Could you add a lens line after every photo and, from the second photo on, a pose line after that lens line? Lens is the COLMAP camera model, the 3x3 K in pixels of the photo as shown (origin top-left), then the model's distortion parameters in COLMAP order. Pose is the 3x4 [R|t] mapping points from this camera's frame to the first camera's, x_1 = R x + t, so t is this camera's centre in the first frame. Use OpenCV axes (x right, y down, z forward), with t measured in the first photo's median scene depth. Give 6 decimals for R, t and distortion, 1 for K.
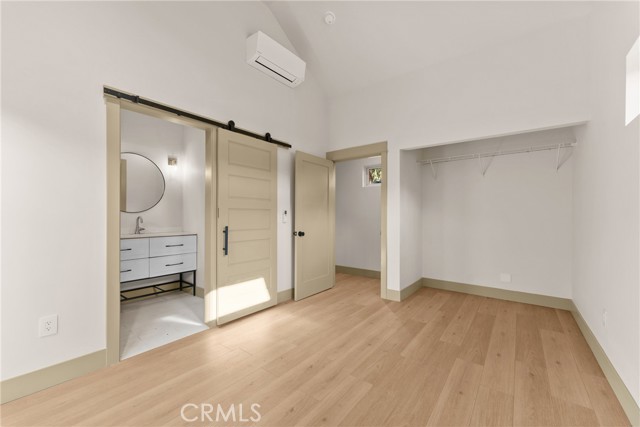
lens RADIAL K [[257.3, 0, 320.0], [0, 257.3, 213.5], [0, 0, 1]] dist [-0.000239, 0.000155]
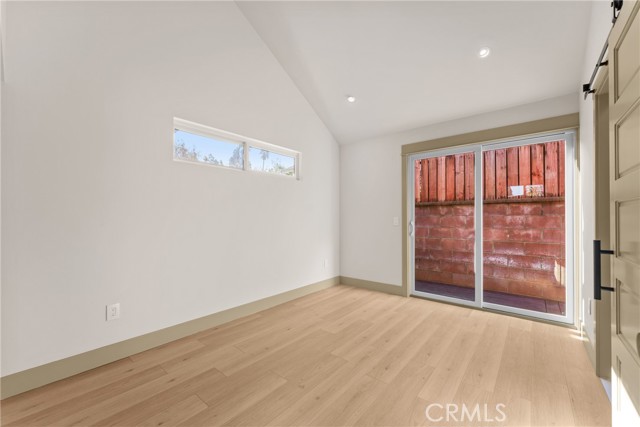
lens RADIAL K [[257.3, 0, 320.0], [0, 257.3, 213.5], [0, 0, 1]] dist [-0.000239, 0.000155]
pose [[-0.999327, 0.000443, 0.036675, 0.187902], [-0.000221, 0.999836, -0.018098, 0.010399], [-0.036677, -0.018094, -0.999163, 2.029226]]
